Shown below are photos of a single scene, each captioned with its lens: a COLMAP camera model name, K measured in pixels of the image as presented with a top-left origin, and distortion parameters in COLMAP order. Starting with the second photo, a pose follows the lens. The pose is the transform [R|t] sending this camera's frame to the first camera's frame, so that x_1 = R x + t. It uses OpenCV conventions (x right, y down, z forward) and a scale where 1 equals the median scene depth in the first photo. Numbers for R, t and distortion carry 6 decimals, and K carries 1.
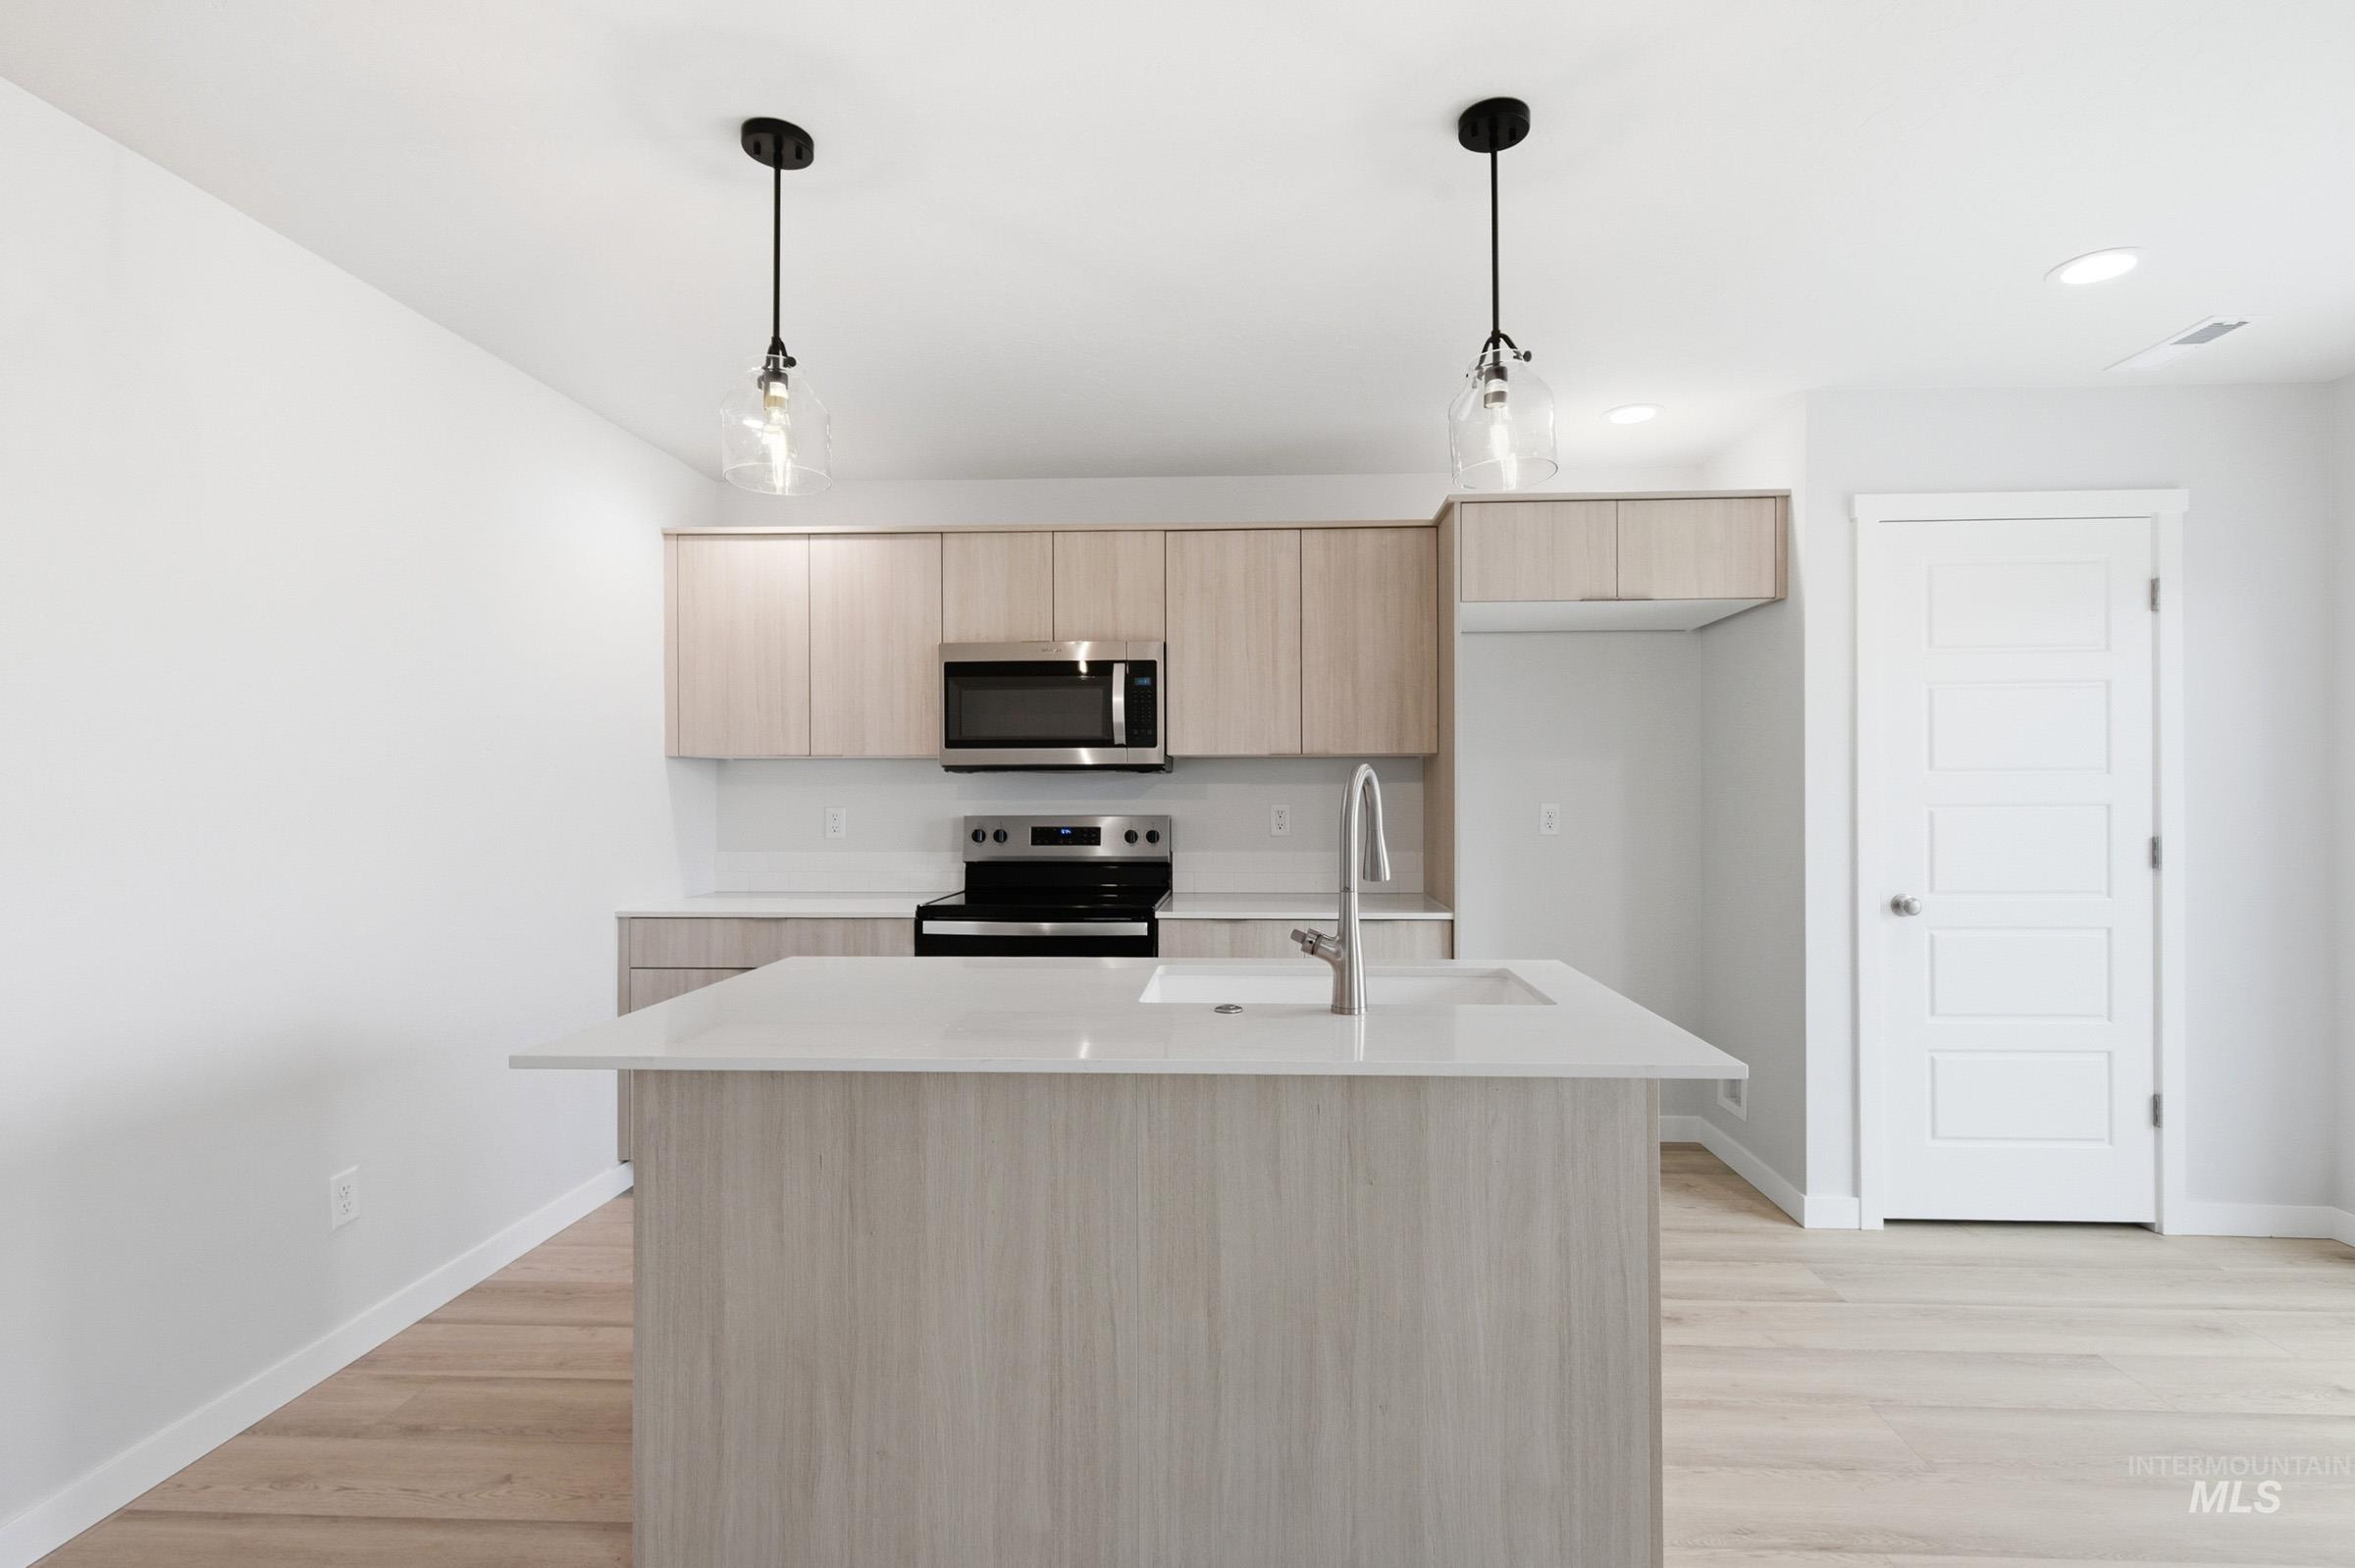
lens RADIAL K [[1090.1, 0, 1212.8], [0, 1090.1, 793.0], [0, 0, 1]] dist [0.011478, -0.004177]
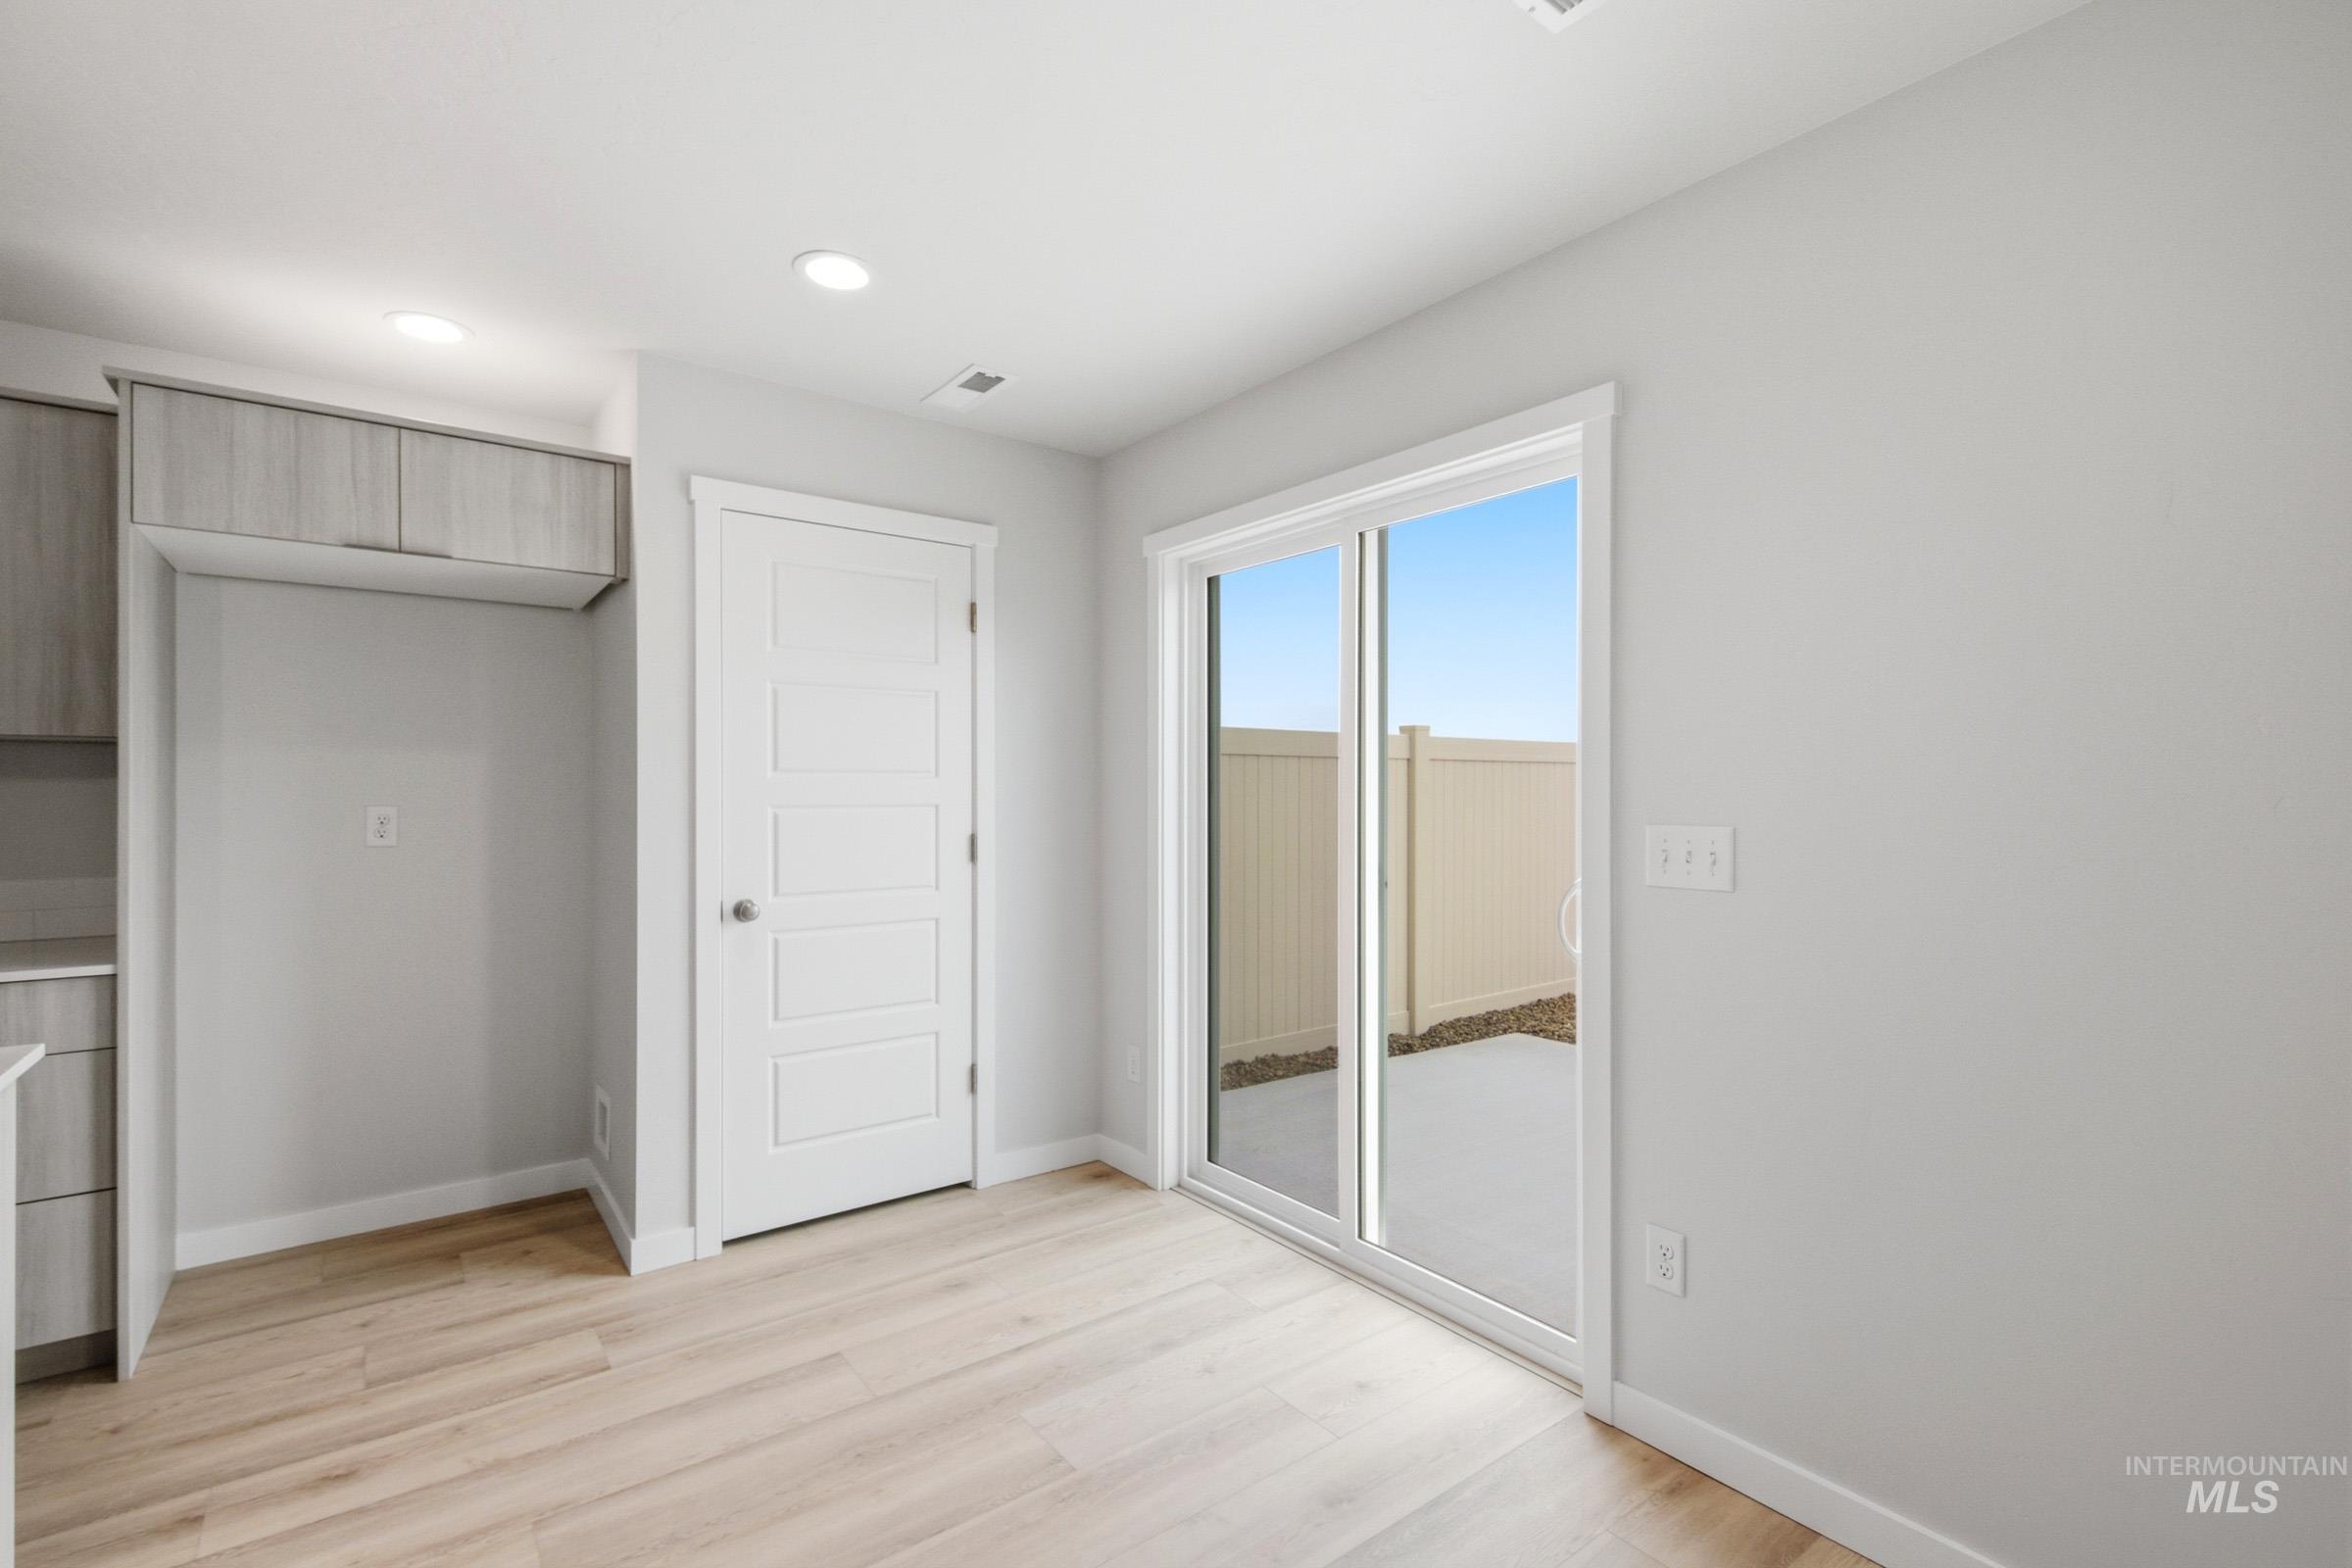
lens RADIAL K [[1052.1, 0, 1169.7], [0, 1052.1, 792.2], [0, 0, 1]] dist [0.012166, -0.004860]
pose [[0.772171, 0.002910, 0.635408, 0.328677], [-0.002070, 0.999996, -0.002064, -0.000727], [-0.635411, 0.000278, 0.772174, 0.044711]]
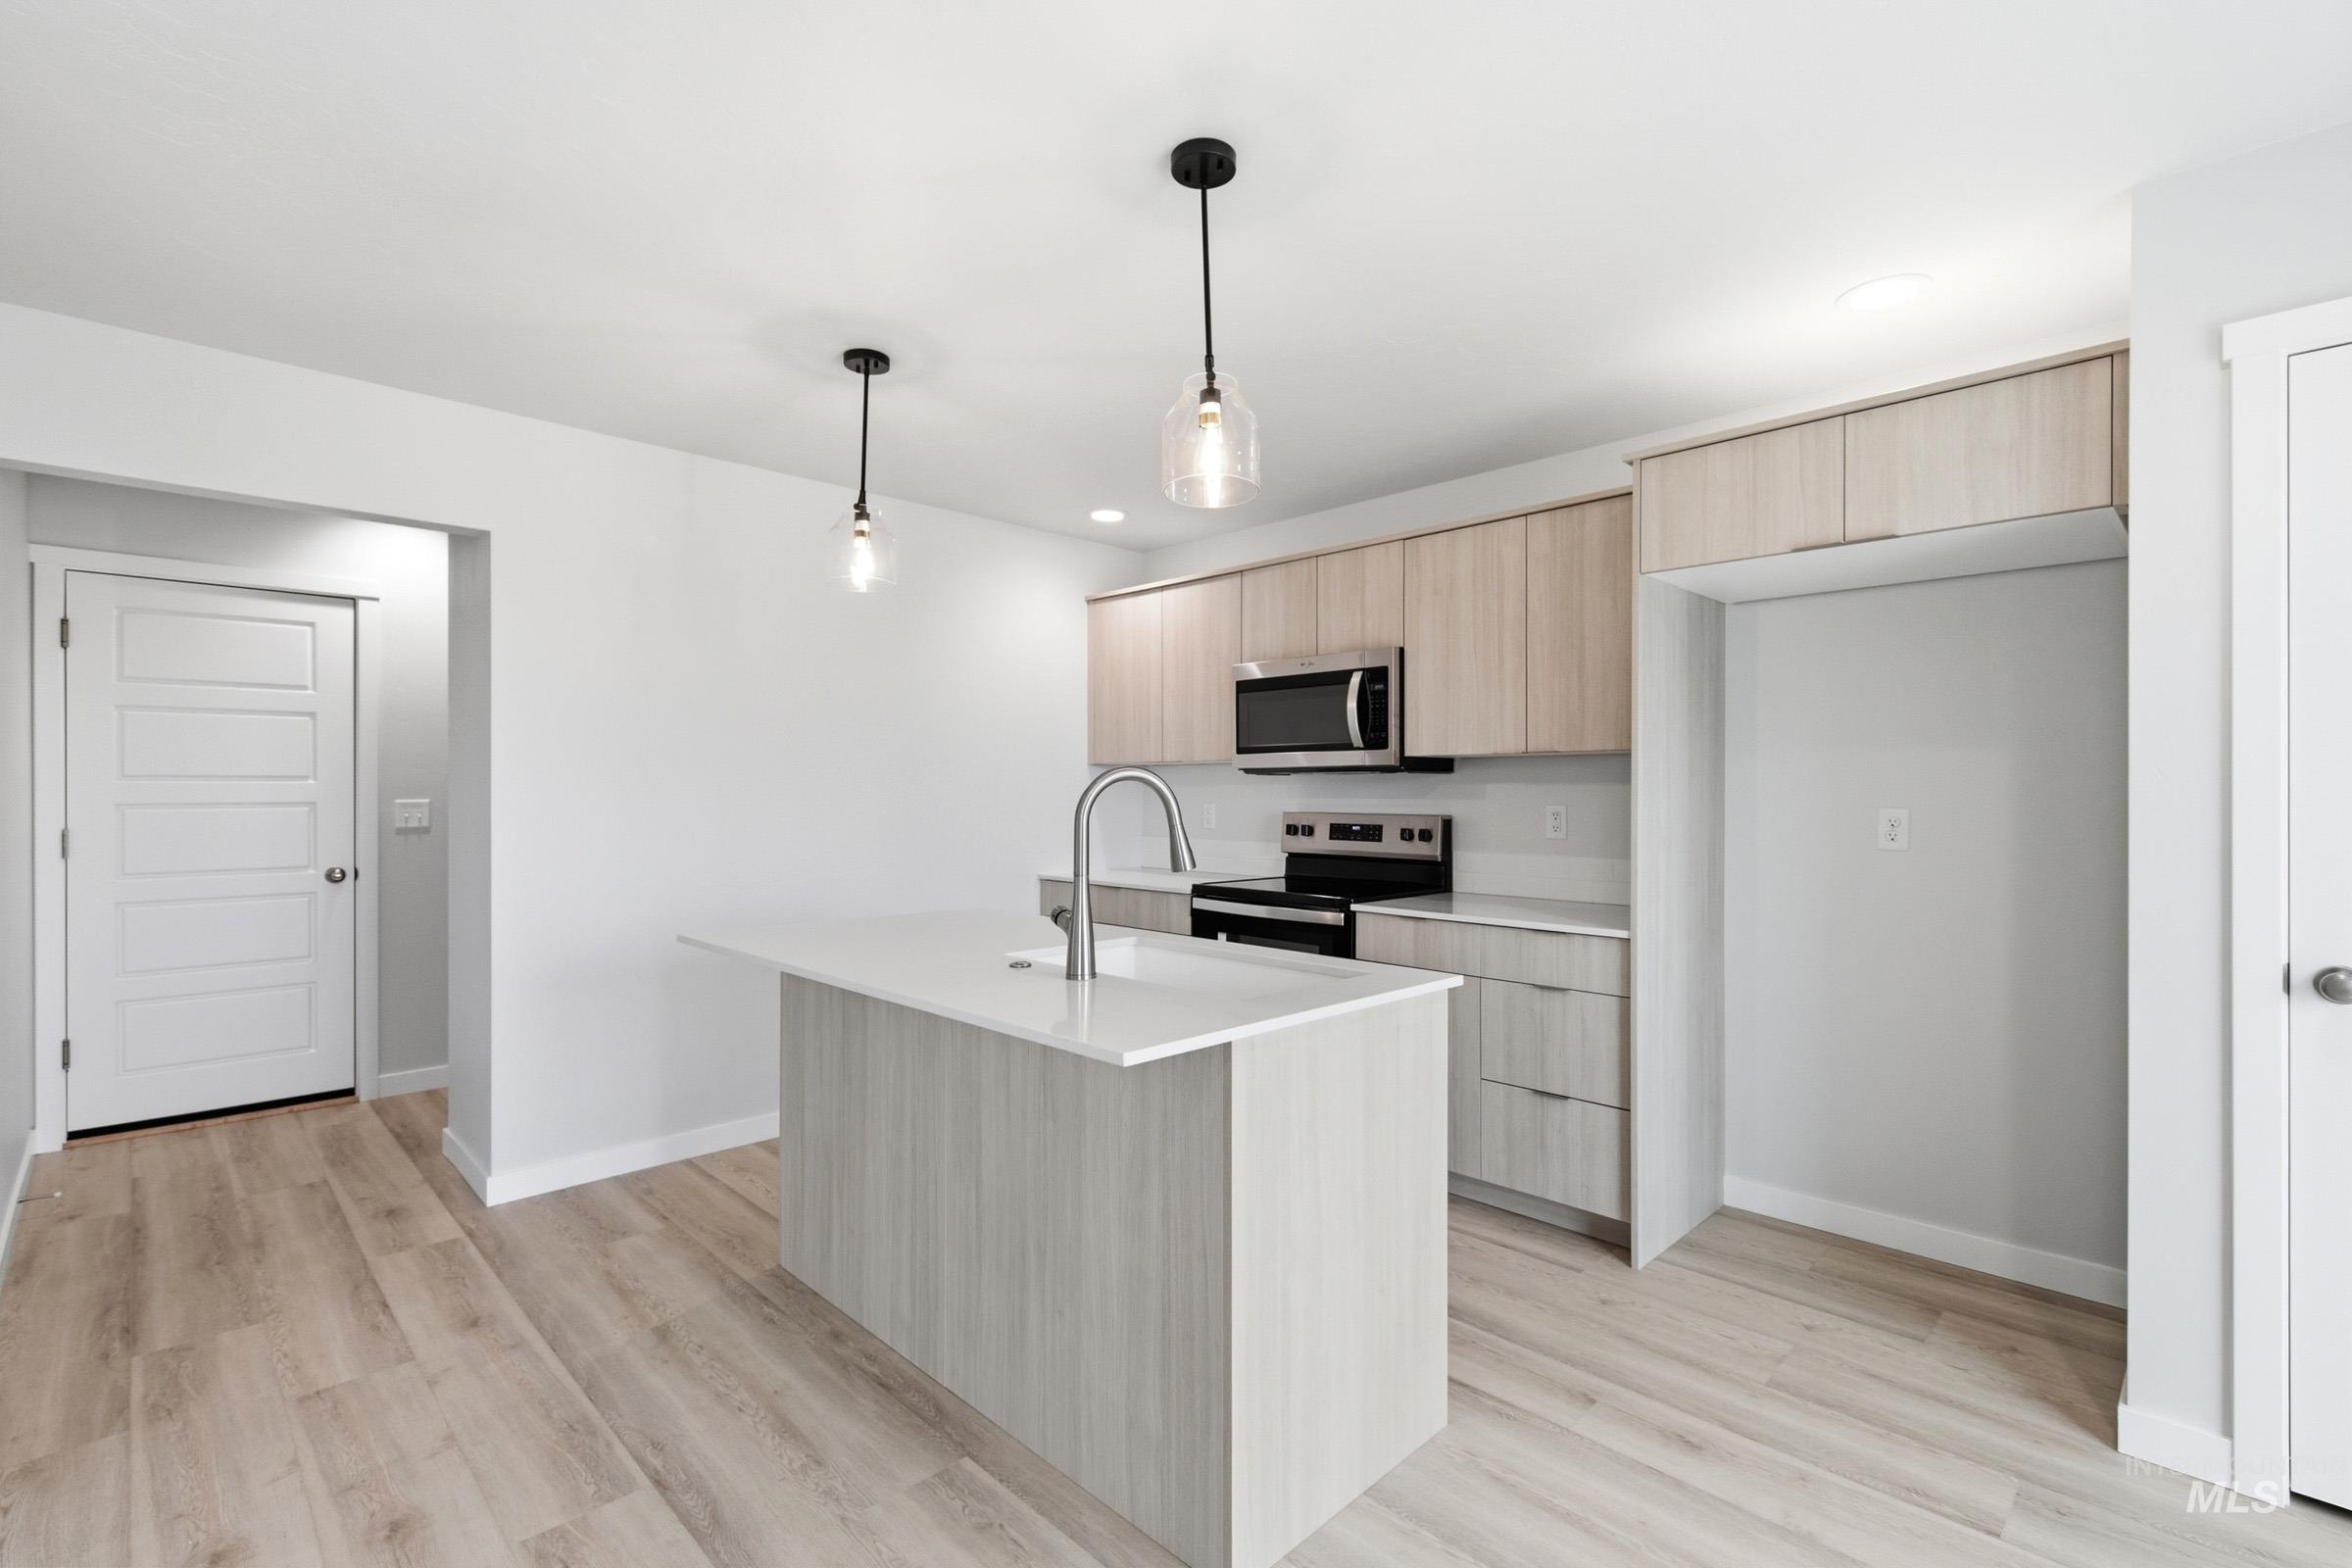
lens RADIAL K [[1052.1, 0, 1170.3], [0, 1052.1, 792.2], [0, 0, 1]] dist [0.012166, -0.004860]
pose [[0.730261, 0.003870, -0.683158, 0.558832], [-0.004689, 0.999989, 0.000652, -0.000217], [0.683153, 0.002727, 0.730270, 0.137448]]
